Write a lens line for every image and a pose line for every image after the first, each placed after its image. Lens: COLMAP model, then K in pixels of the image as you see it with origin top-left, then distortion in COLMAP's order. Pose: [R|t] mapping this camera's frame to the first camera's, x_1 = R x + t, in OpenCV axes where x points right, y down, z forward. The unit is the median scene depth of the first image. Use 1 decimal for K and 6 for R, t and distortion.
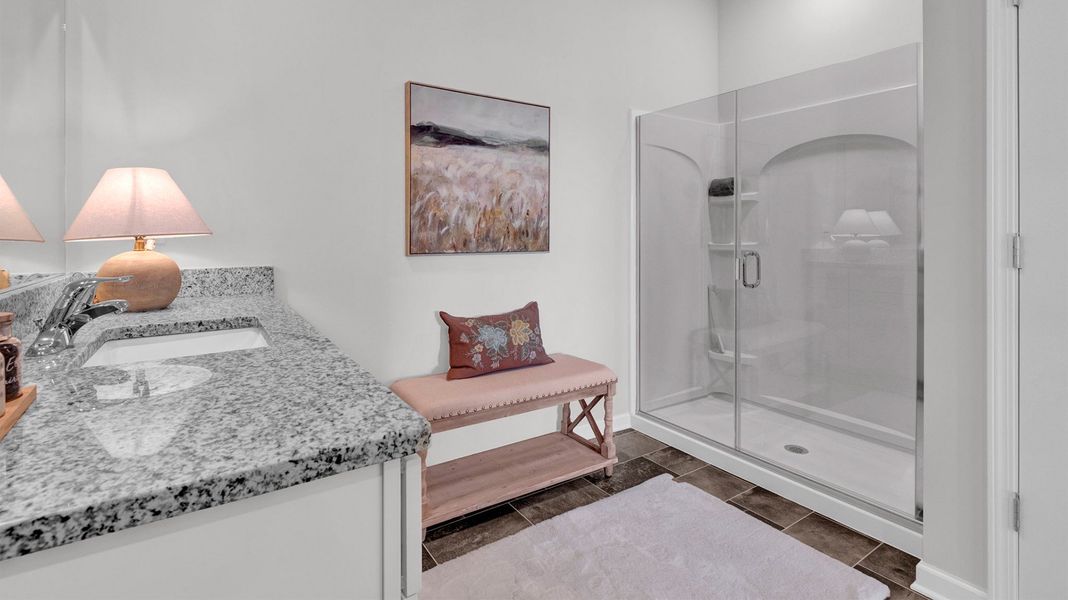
lens RADIAL K [[493.7, 0, 532.3], [0, 493.7, 235.6], [0, 0, 1]] dist [-0.000032, -0.001254]
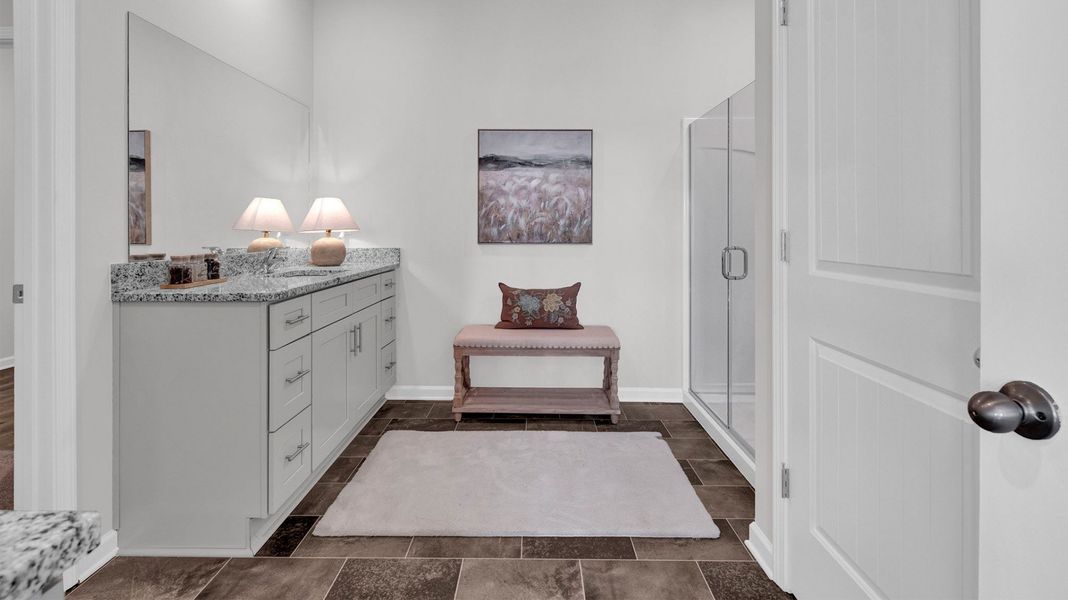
lens RADIAL K [[492.7, 0, 534.2], [0, 492.7, 230.9], [0, 0, 1]] dist [0.000351, -0.001961]
pose [[0.826392, 0.003072, -0.563087, 0.676320], [-0.004068, 0.999992, -0.000515, 0.000447], [0.563080, 0.002716, 0.826398, -0.139247]]
